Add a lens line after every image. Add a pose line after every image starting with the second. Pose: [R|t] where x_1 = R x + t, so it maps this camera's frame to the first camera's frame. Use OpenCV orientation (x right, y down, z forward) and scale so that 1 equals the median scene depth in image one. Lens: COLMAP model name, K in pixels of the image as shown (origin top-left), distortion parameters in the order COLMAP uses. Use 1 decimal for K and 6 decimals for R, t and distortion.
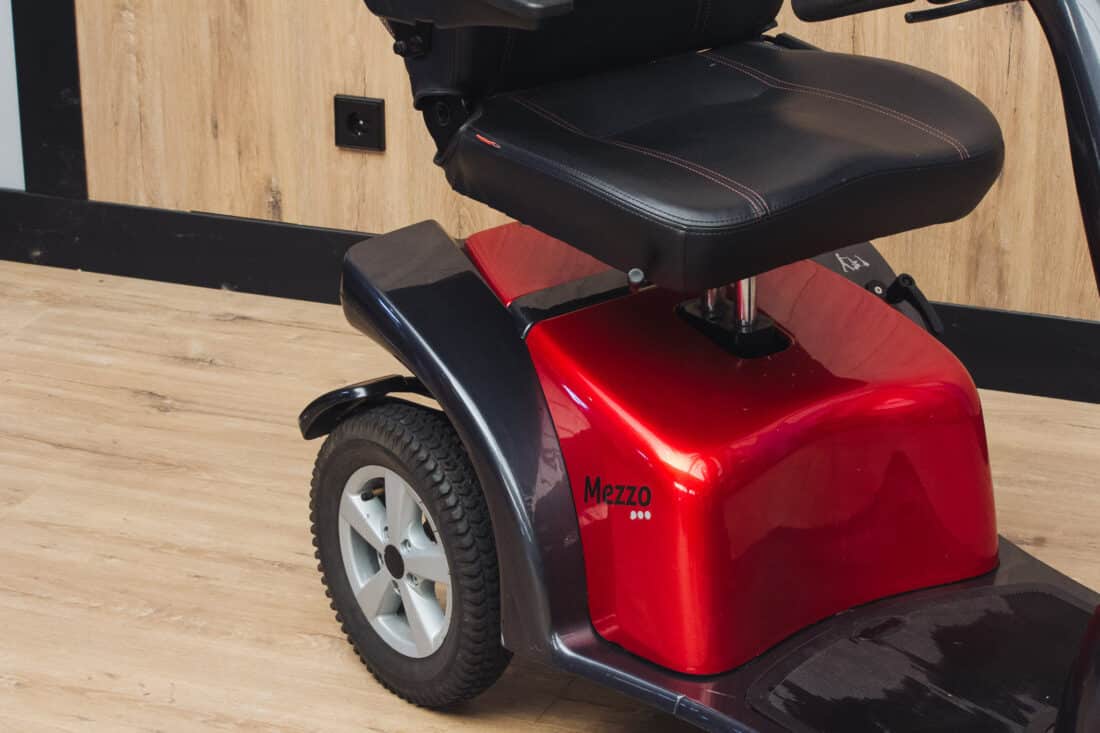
lens RADIAL K [[2970.1, 0, 550.0], [0, 2970.1, 366.5], [0, 0, 1]] dist [-0.341898, 0.123059]
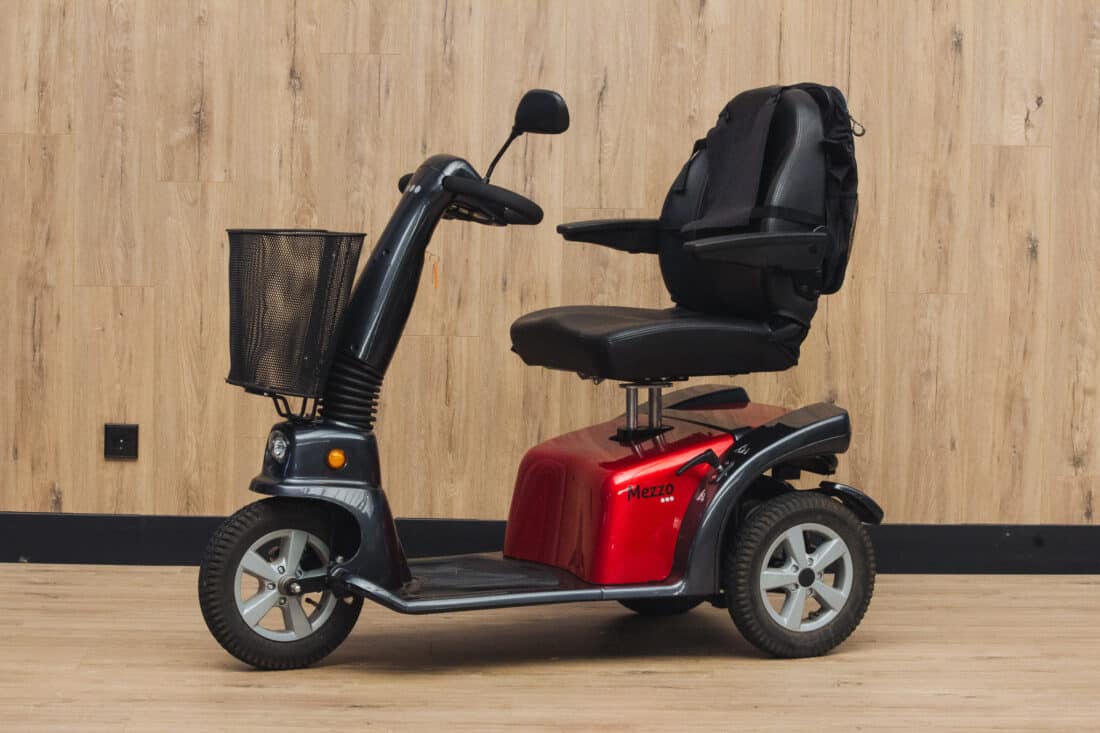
lens RADIAL K [[3558.4, 0, 550.0], [0, 3558.4, 366.5], [0, 0, 1]] dist [-0.267795, -0.835017]
pose [[0.914271, -0.001033, 0.405102, -0.609853], [0.117601, 0.957609, -0.262972, 0.395832], [-0.387658, 0.288068, 0.875636, -0.736062]]
